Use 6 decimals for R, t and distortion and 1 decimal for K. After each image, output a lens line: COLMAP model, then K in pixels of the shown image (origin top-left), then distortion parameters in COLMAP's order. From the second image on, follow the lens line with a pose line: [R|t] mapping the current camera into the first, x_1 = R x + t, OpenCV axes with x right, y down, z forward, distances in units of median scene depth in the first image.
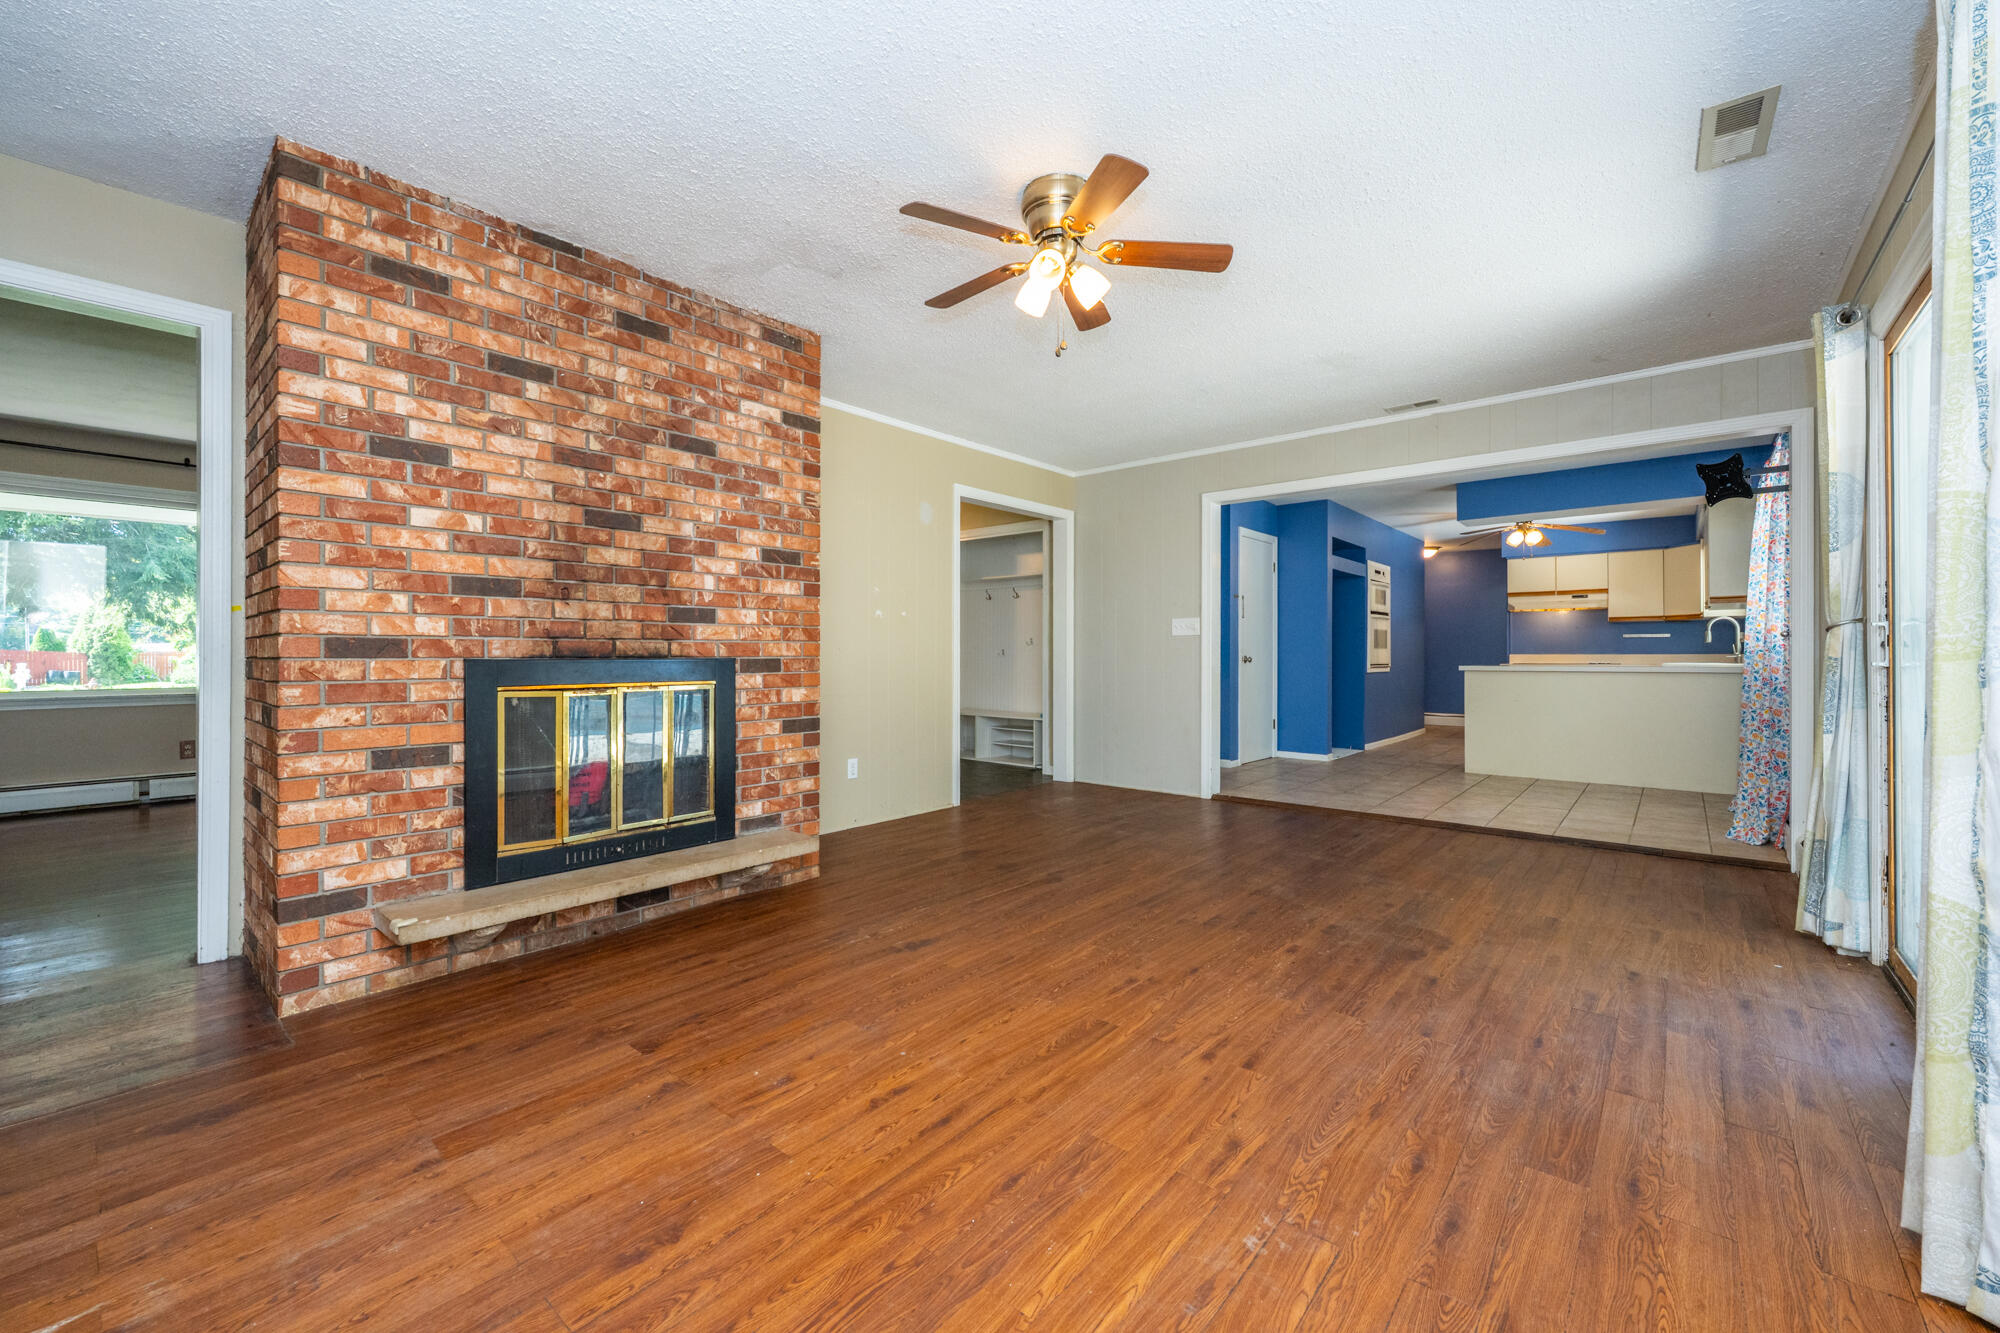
lens RADIAL K [[800.0, 0, 1000.0], [0, 800.0, 666.5], [0, 0, 1]] dist [-0.000937, 0.000000]
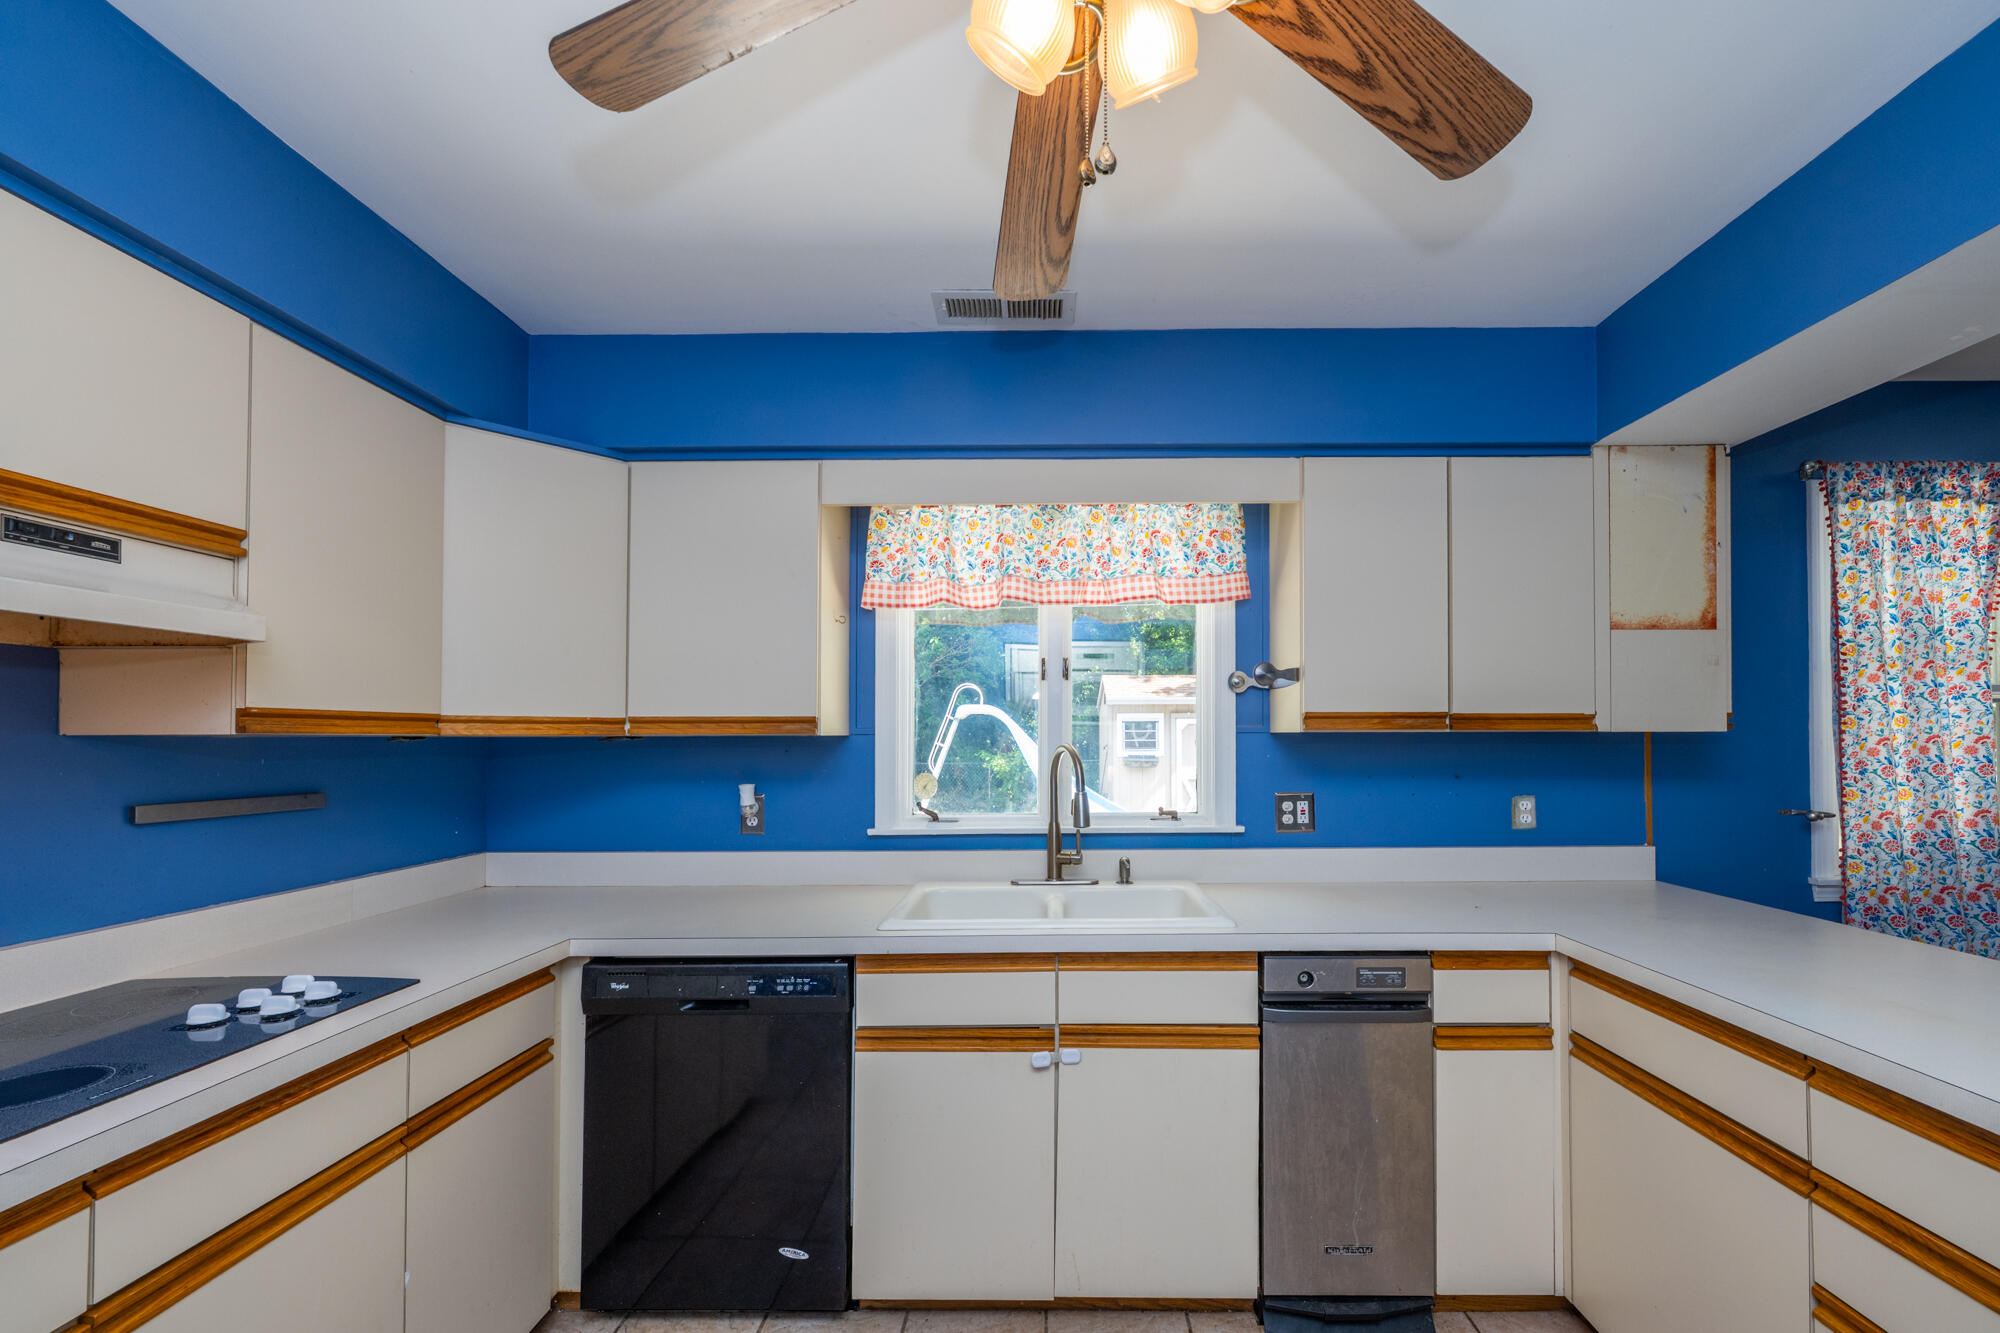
lens RADIAL K [[807.5, 0, 1037.6], [0, 807.5, 723.6], [0, 0, 1]] dist [0.000457, 0.000020]
pose [[-0.641425, 0.017878, 0.766978, 1.380028], [0.016230, 0.999821, -0.009732, -0.140546], [-0.767014, 0.006206, -0.641600, 2.557795]]
